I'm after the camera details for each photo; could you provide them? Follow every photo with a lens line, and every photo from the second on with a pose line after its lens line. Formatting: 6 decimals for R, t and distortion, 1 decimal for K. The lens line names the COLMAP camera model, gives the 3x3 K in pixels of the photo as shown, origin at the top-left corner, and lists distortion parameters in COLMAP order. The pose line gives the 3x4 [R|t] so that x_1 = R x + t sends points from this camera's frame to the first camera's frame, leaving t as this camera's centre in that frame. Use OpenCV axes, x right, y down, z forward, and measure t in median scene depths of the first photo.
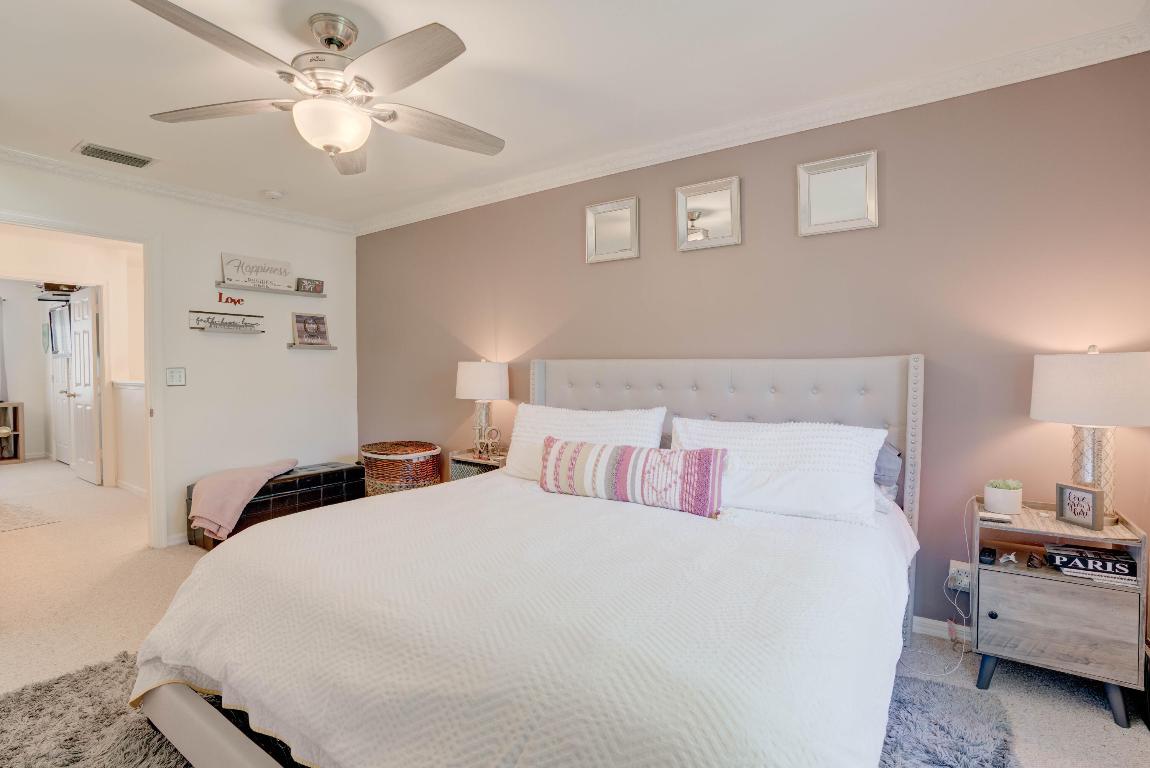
lens RADIAL K [[542.3, 0, 578.1], [0, 542.3, 372.6], [0, 0, 1]] dist [-0.040789, 0.021050]
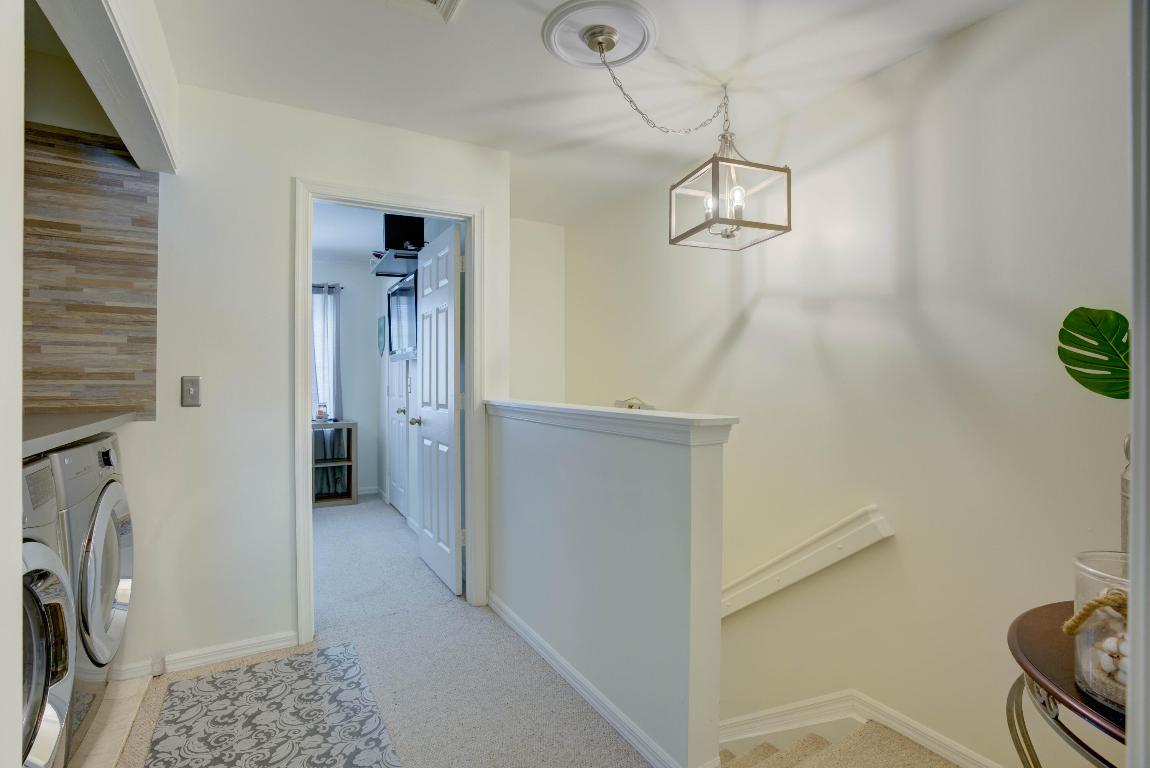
lens RADIAL K [[526.7, 0, 580.9], [0, 526.7, 392.7], [0, 0, 1]] dist [-0.076951, 0.033933]
pose [[0.919185, 0.026720, -0.392918, -0.559079], [-0.025217, 0.999642, 0.008987, 0.000741], [0.393018, 0.001647, 0.919529, 0.539248]]
